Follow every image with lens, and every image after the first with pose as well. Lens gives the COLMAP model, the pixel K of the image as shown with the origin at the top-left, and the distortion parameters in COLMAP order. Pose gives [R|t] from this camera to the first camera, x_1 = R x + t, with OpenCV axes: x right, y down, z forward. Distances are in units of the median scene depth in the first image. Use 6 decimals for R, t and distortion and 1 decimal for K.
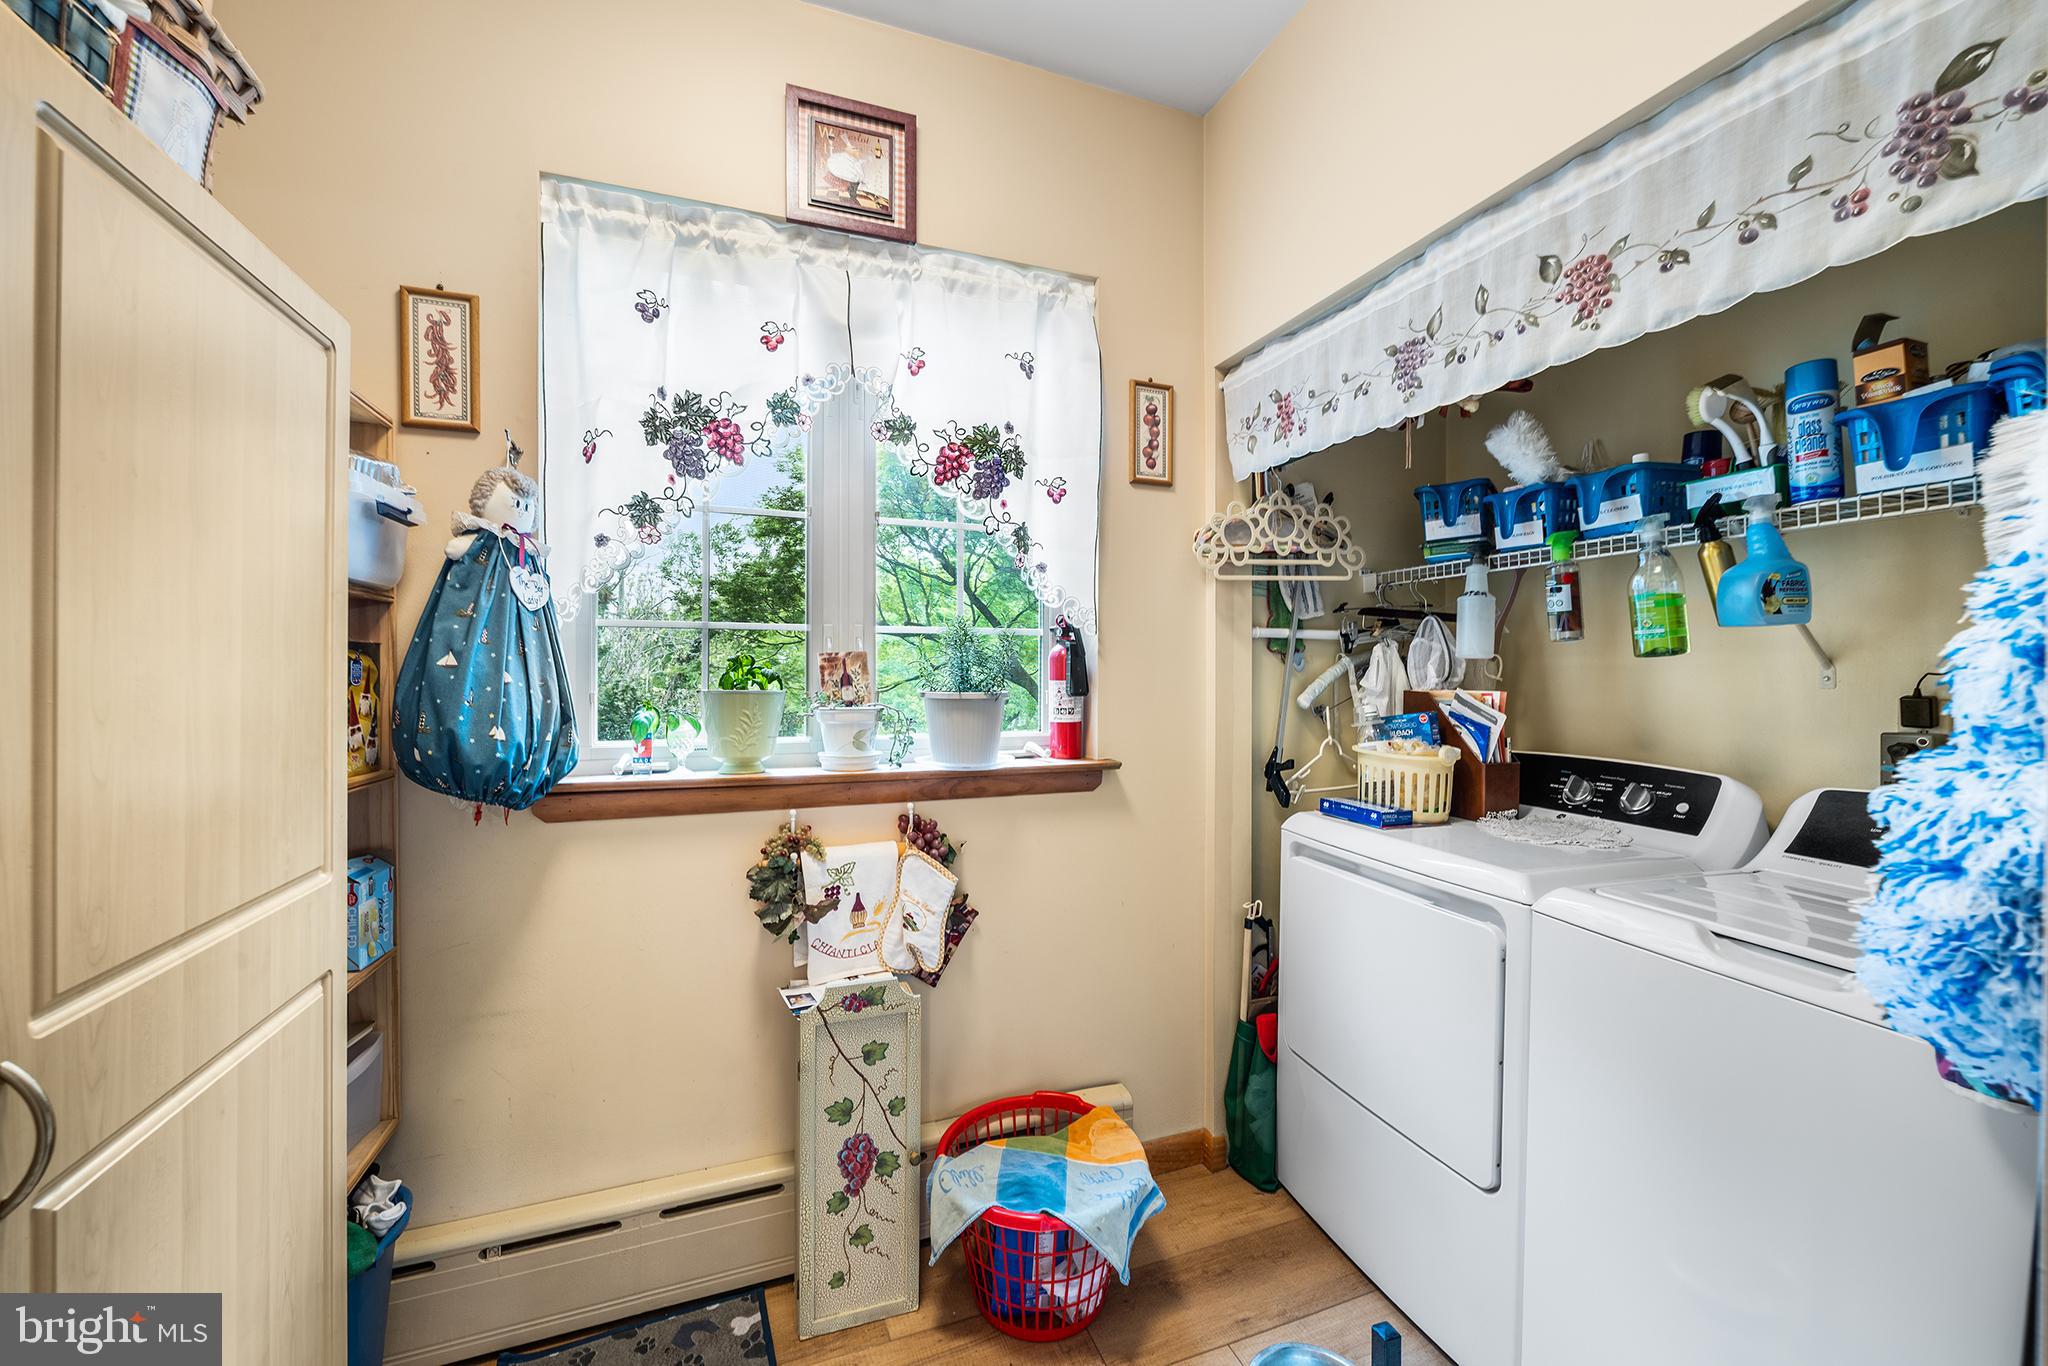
lens RADIAL K [[742.8, 0, 1004.2], [0, 742.8, 674.0], [0, 0, 1]] dist [-0.002848, -0.000429]
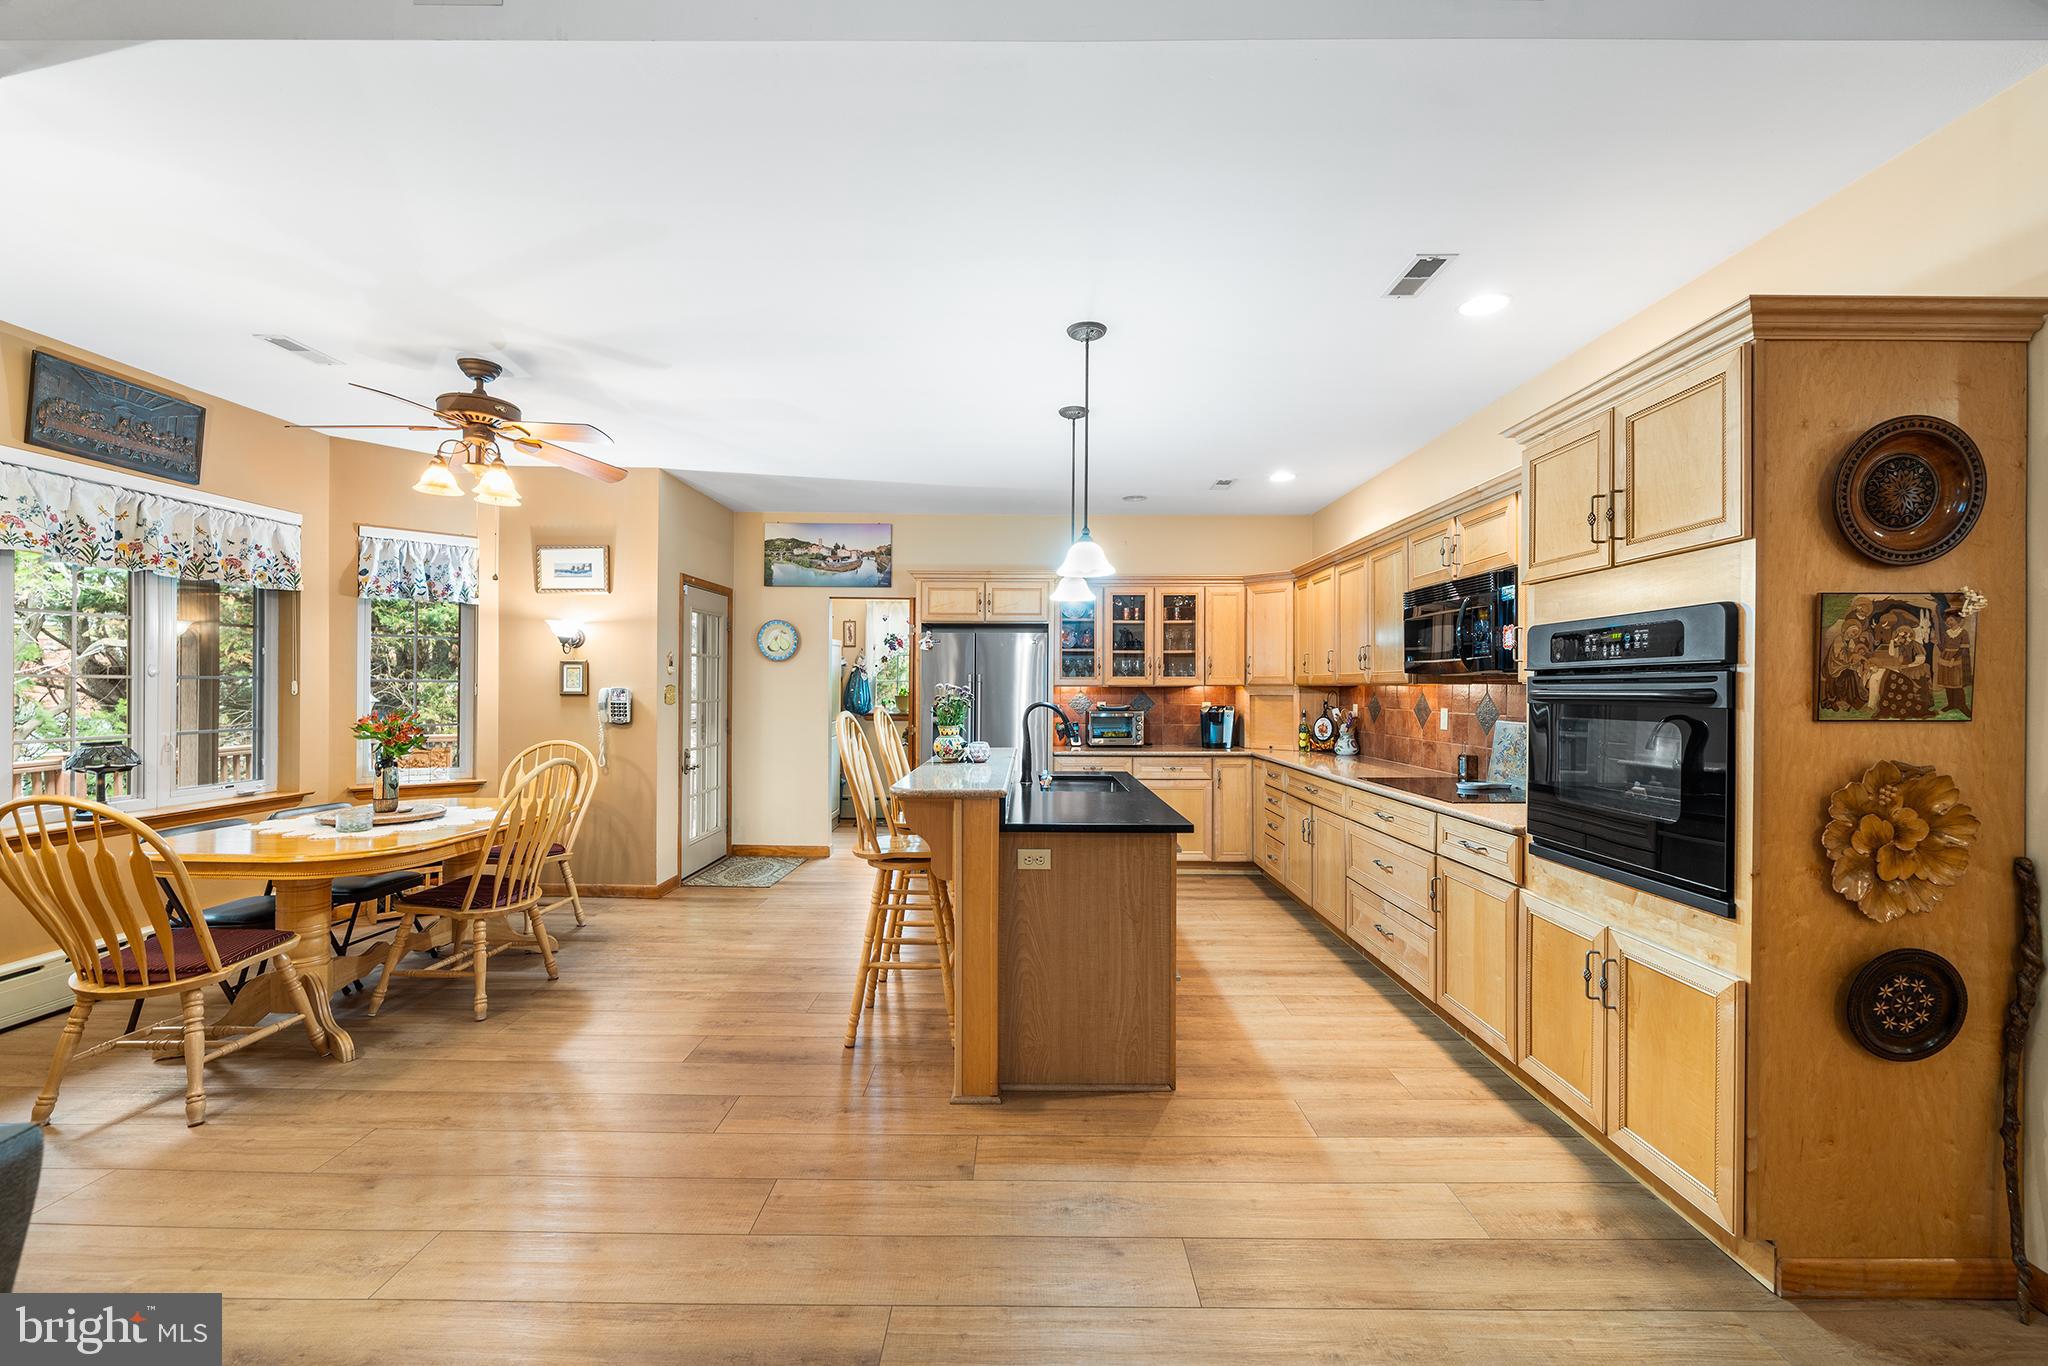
lens RADIAL K [[820.5, 0, 1025.4], [0, 820.5, 688.8], [0, 0, 1]] dist [-0.005596, 0.002483]
pose [[0.936120, 0.008309, -0.351581, 2.246913], [-0.009917, 0.999947, -0.002773, -0.013476], [0.351540, 0.006082, 0.936153, -3.666659]]
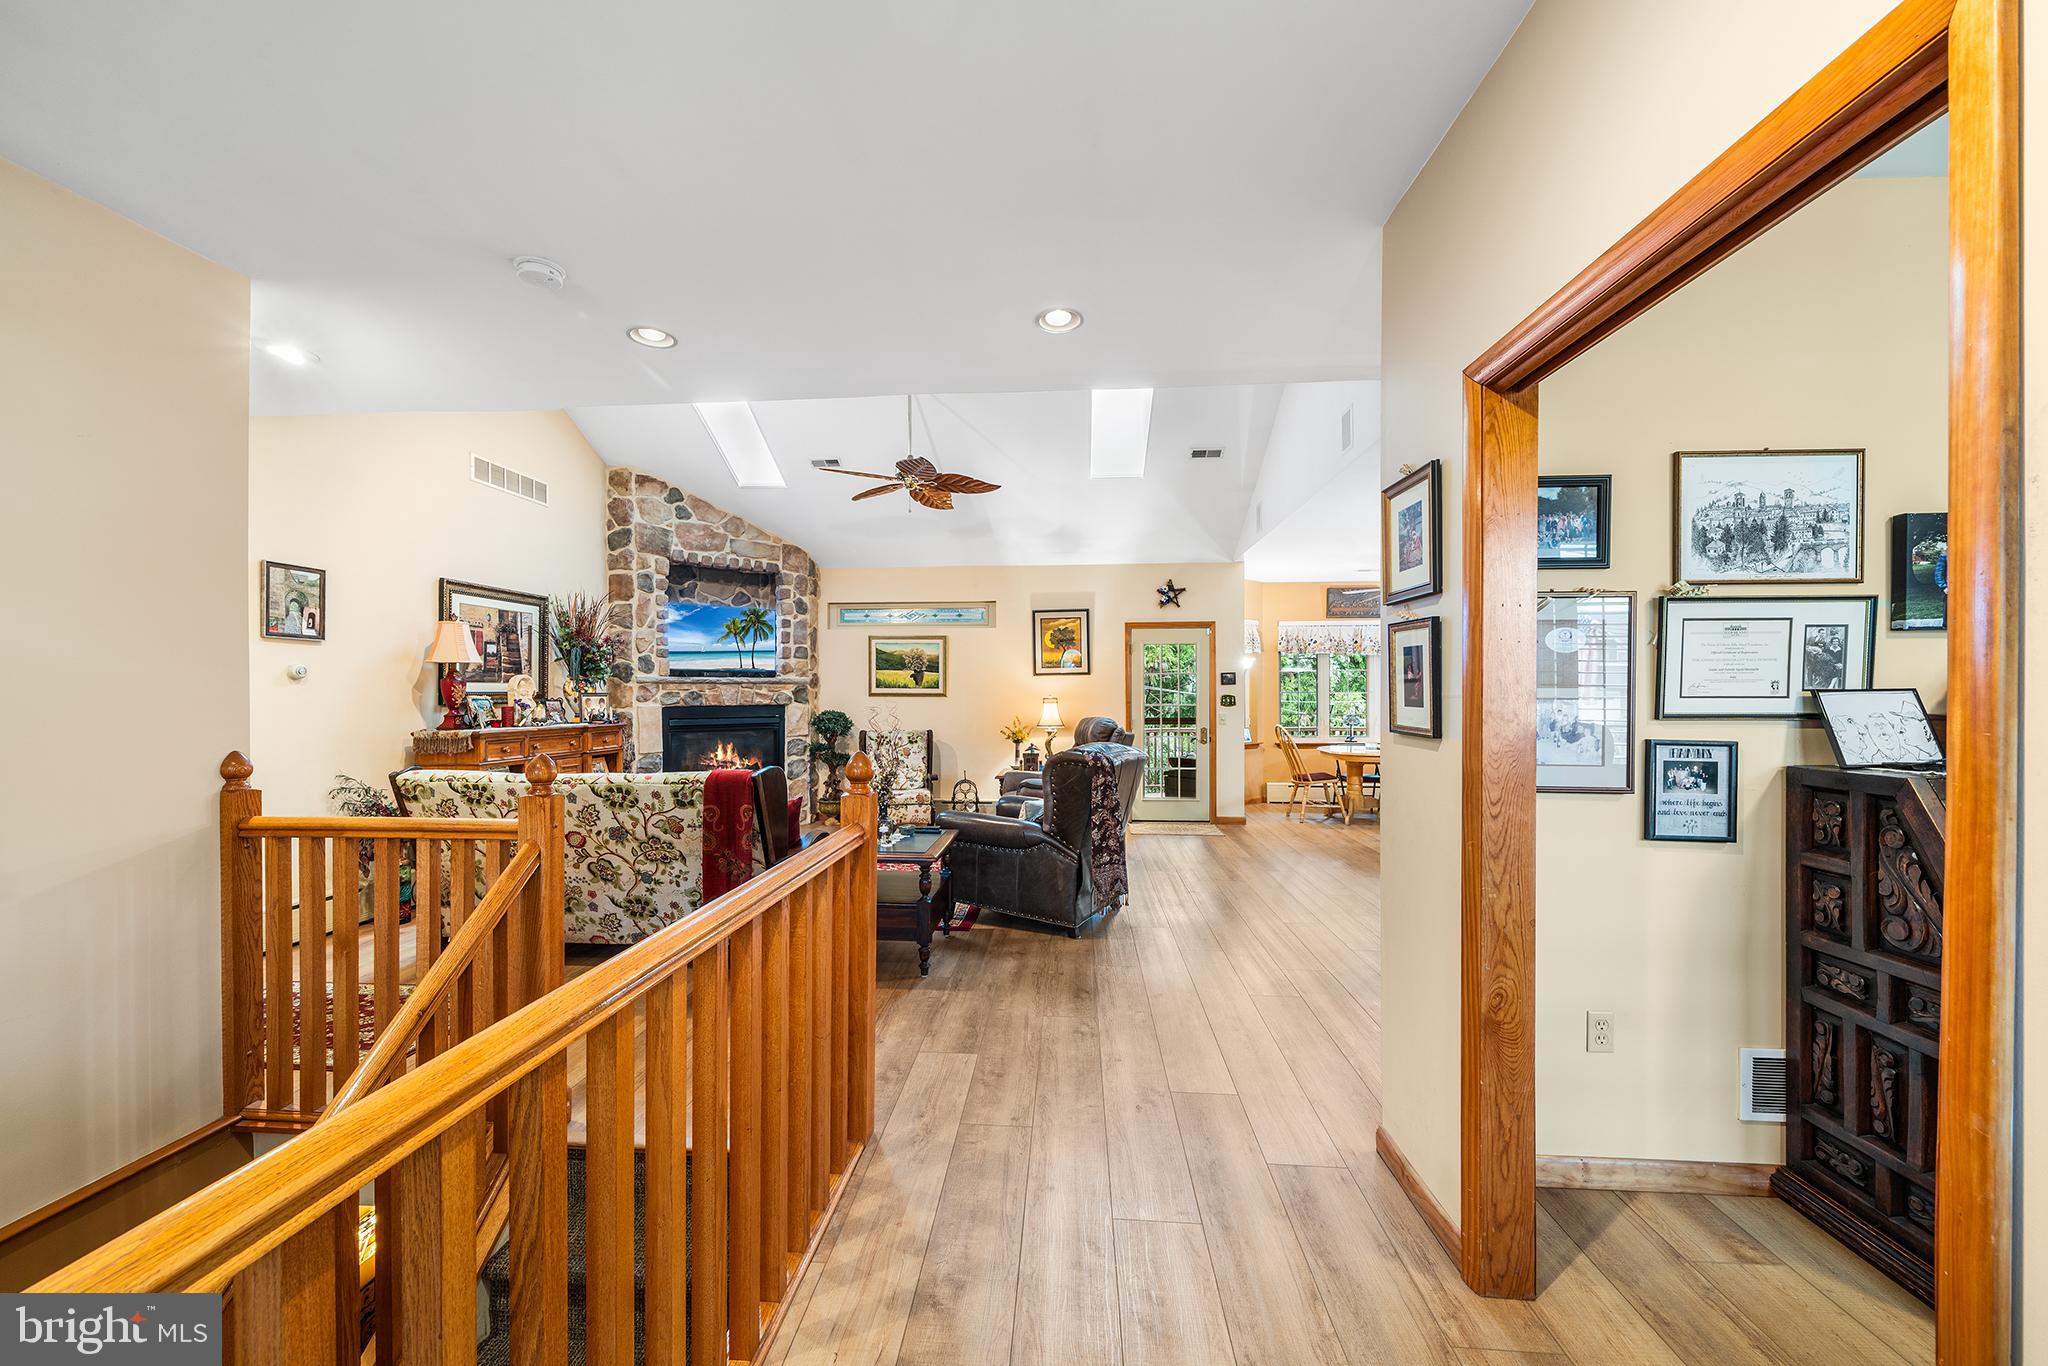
lens RADIAL K [[742.8, 0, 1016.3], [0, 742.8, 699.5], [0, 0, 1]] dist [-0.002848, -0.000429]
pose [[-0.421524, 0.010754, -0.906753, 5.569328], [-0.001621, 0.999919, 0.012612, -0.041818], [0.906816, 0.006786, -0.421473, -2.357033]]
